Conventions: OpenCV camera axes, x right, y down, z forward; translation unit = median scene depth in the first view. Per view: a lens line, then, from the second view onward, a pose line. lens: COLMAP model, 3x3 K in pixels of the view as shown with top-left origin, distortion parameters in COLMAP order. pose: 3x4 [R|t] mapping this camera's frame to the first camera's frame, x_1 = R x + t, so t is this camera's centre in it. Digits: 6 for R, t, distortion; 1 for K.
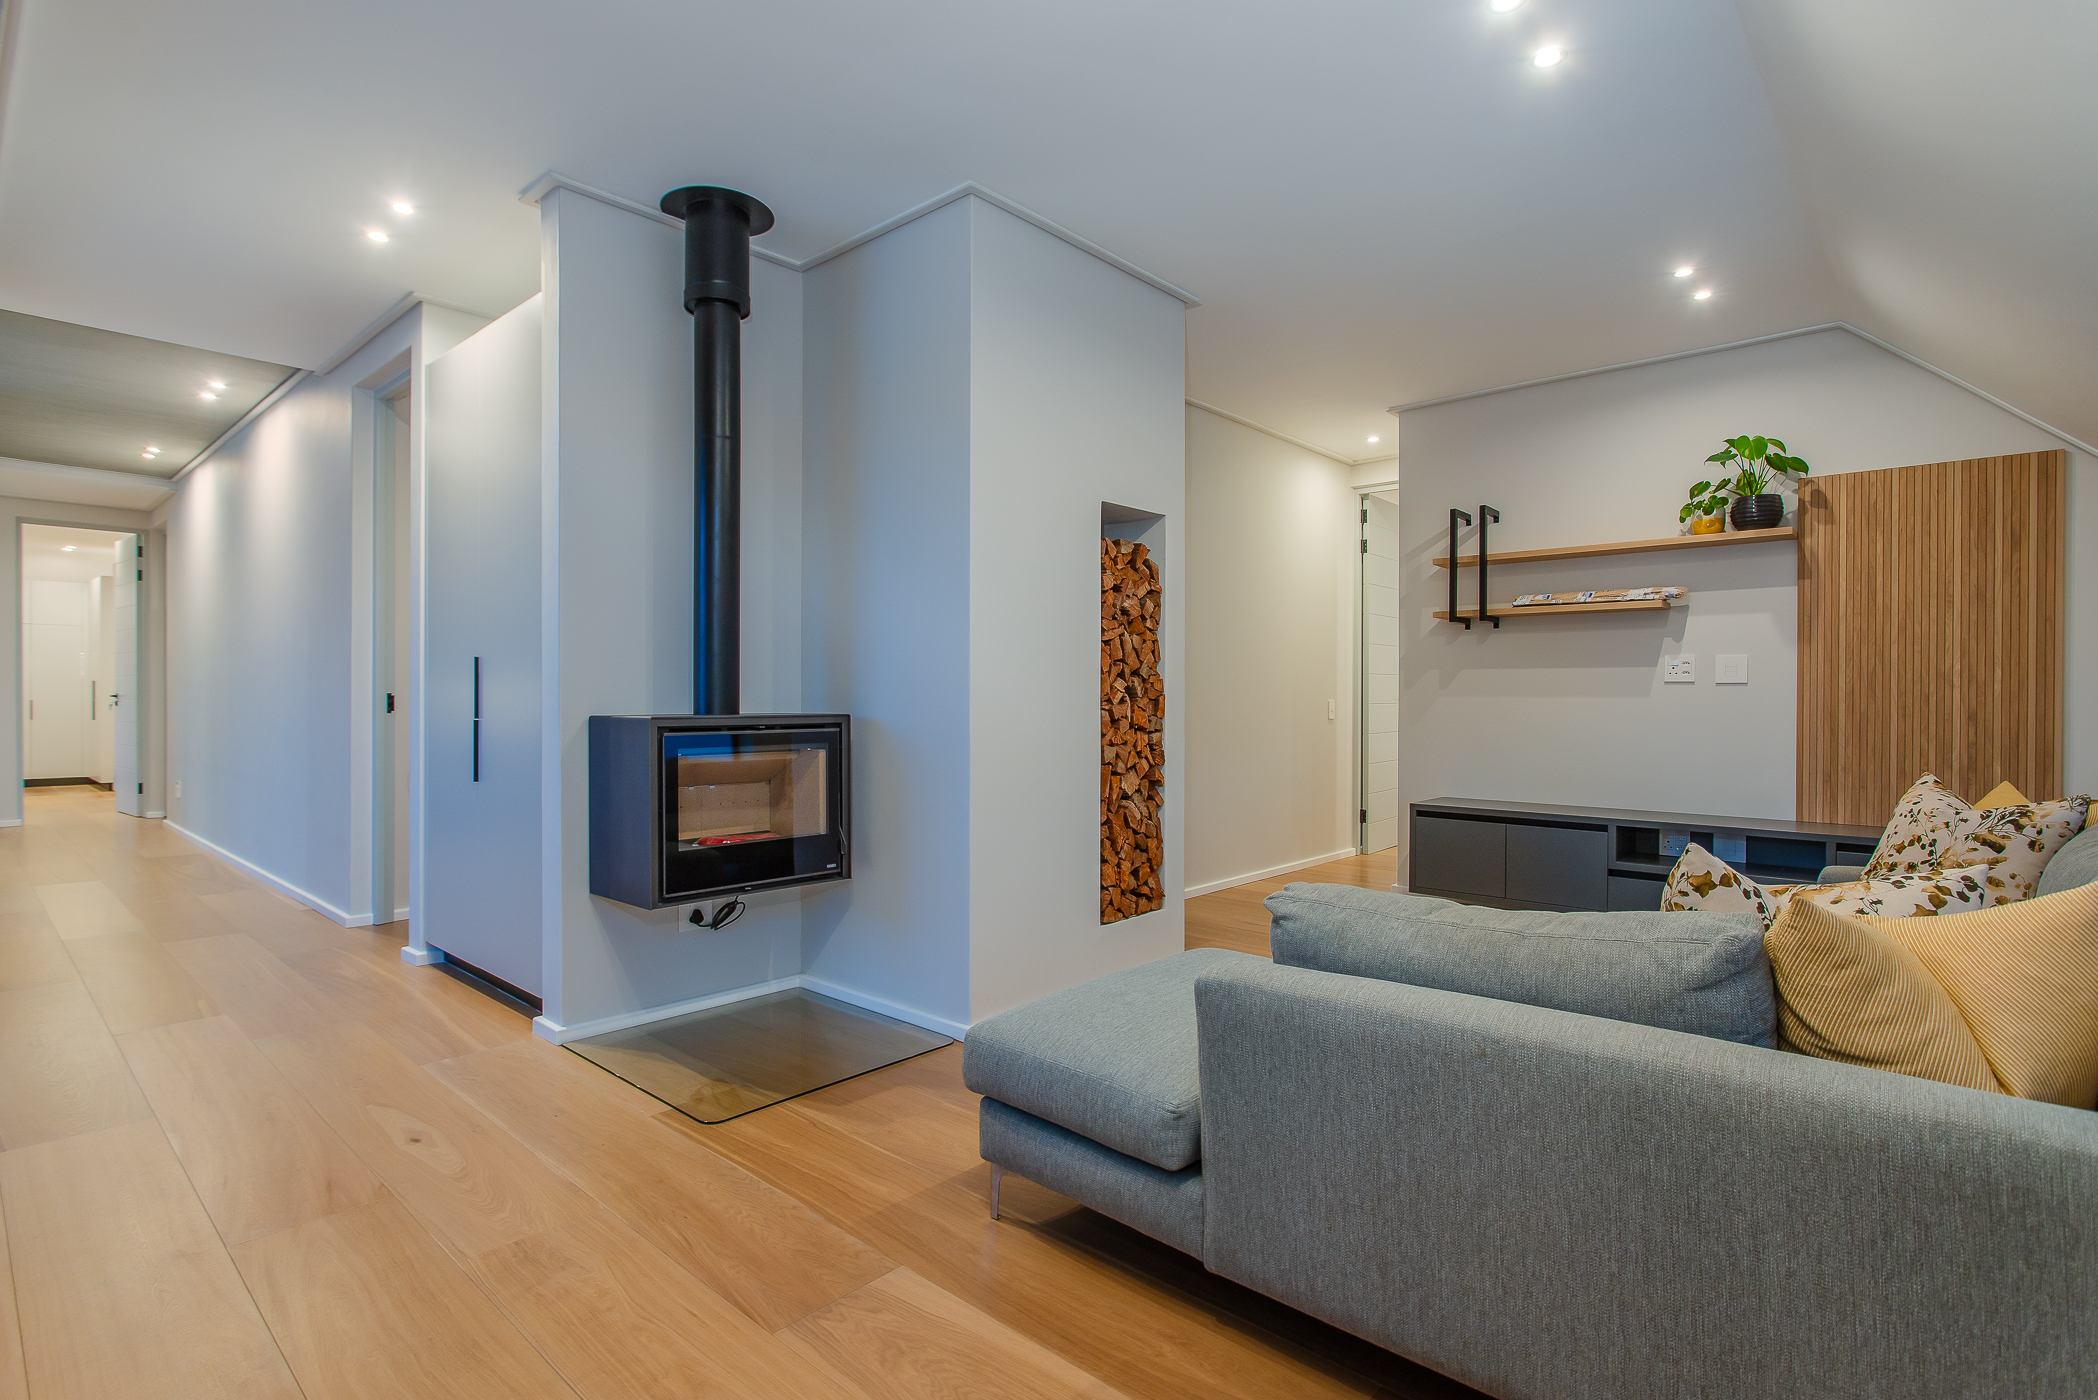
lens RADIAL K [[1034.6, 0, 1043.4], [0, 1034.6, 700.4], [0, 0, 1]] dist [-0.016944, 0.004311]
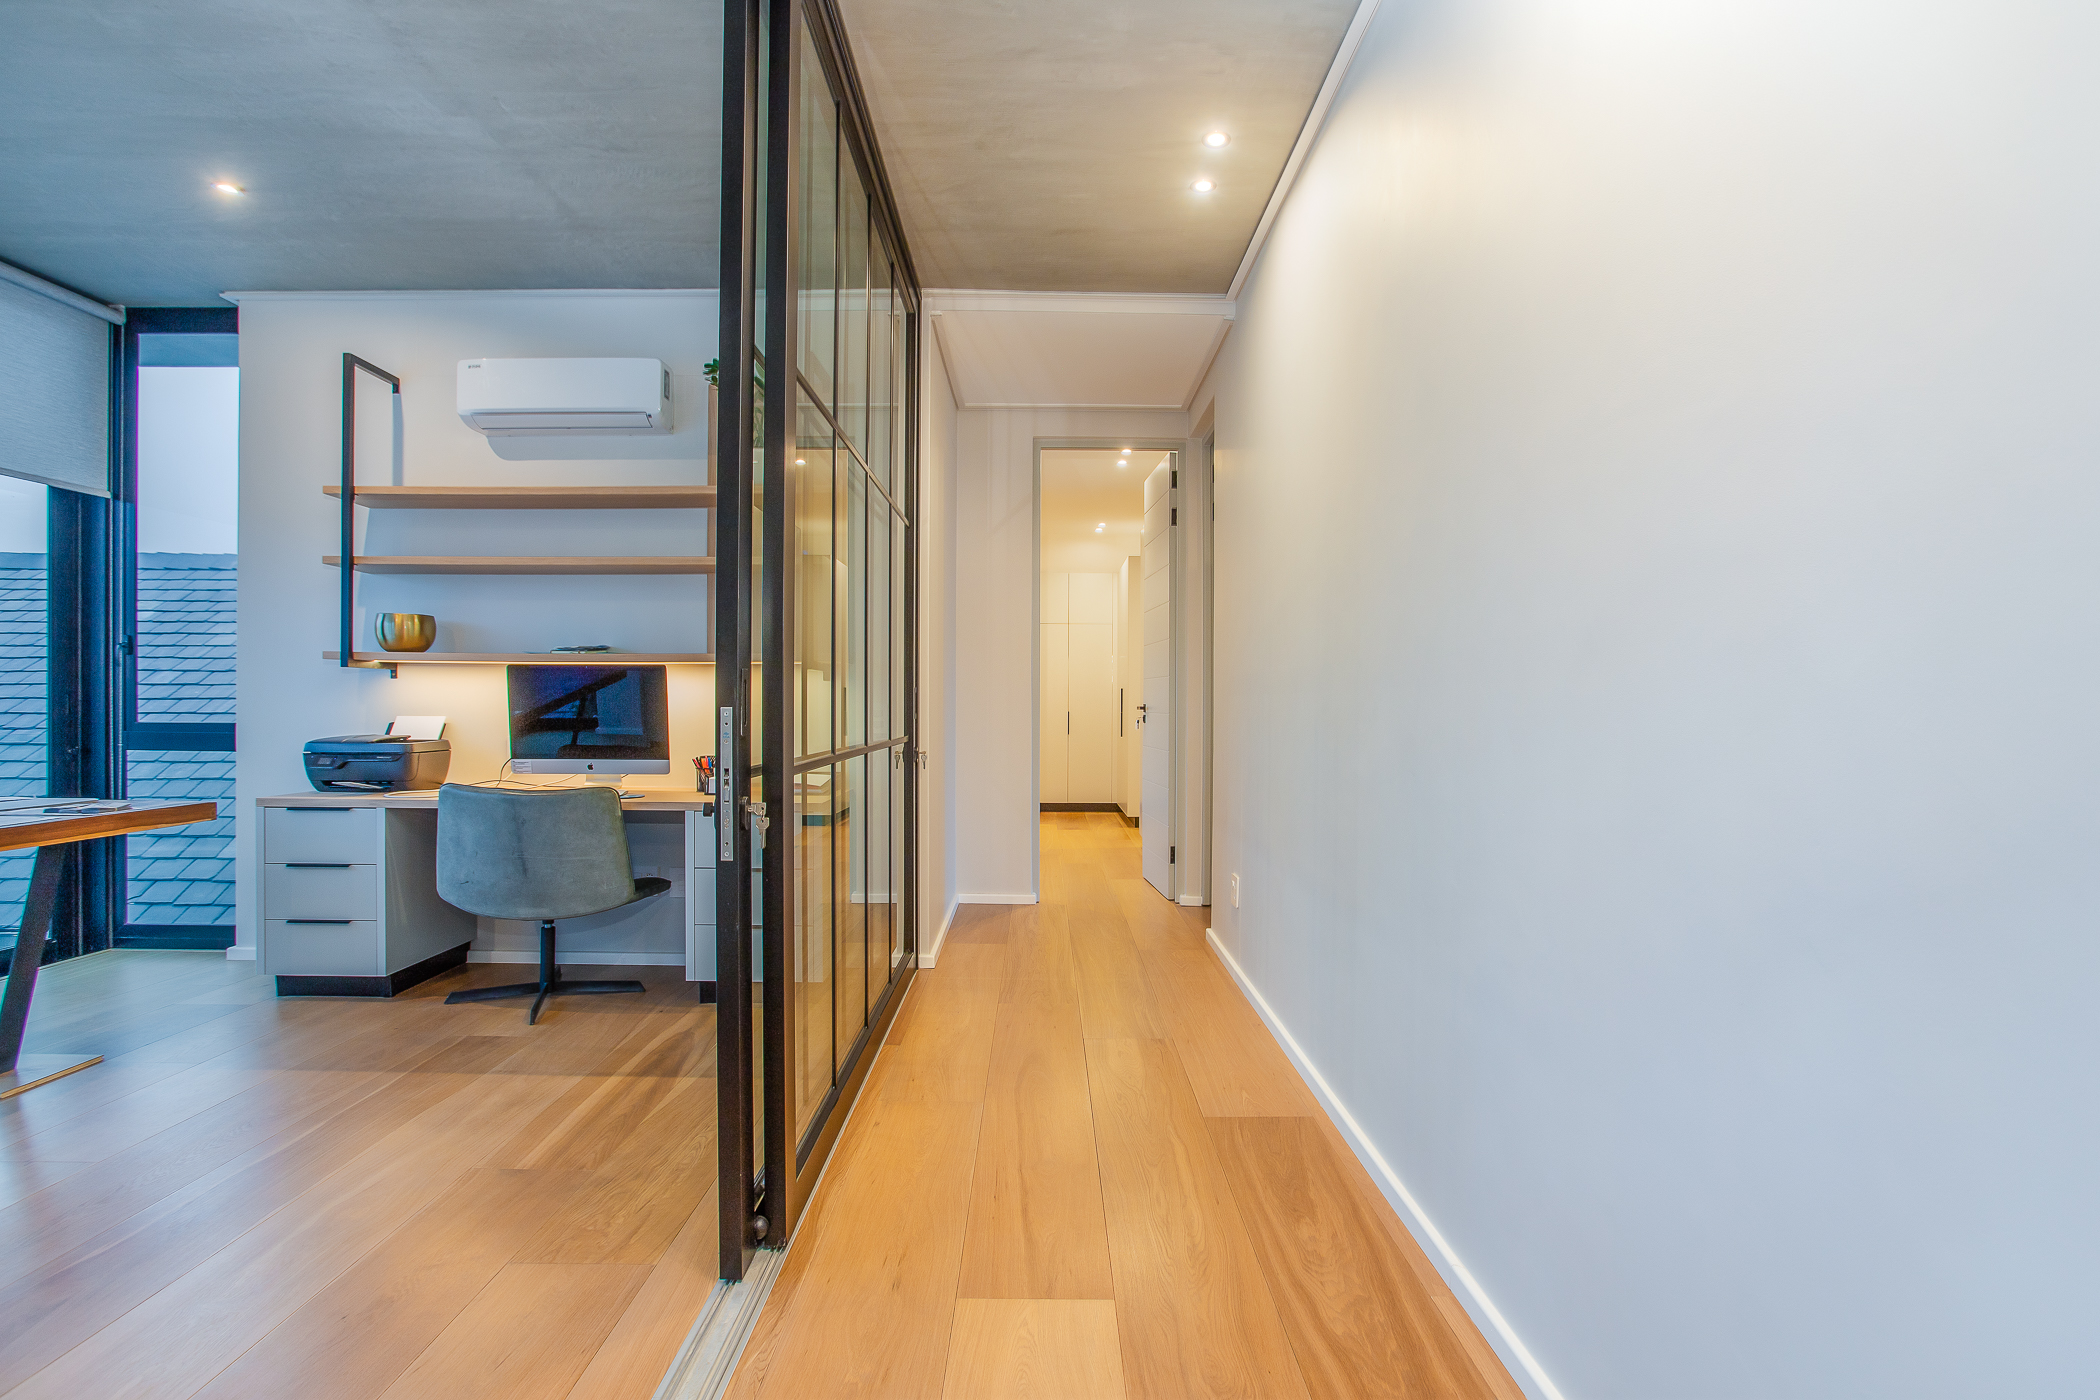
lens RADIAL K [[1035.6, 0, 1047.7], [0, 1035.6, 706.6], [0, 0, 1]] dist [-0.016944, 0.004311]
pose [[0.678139, 0.001505, -0.734933, -0.463681], [-0.008884, 0.999942, -0.006151, -0.000205], [0.734880, 0.010700, 0.678112, 0.508094]]
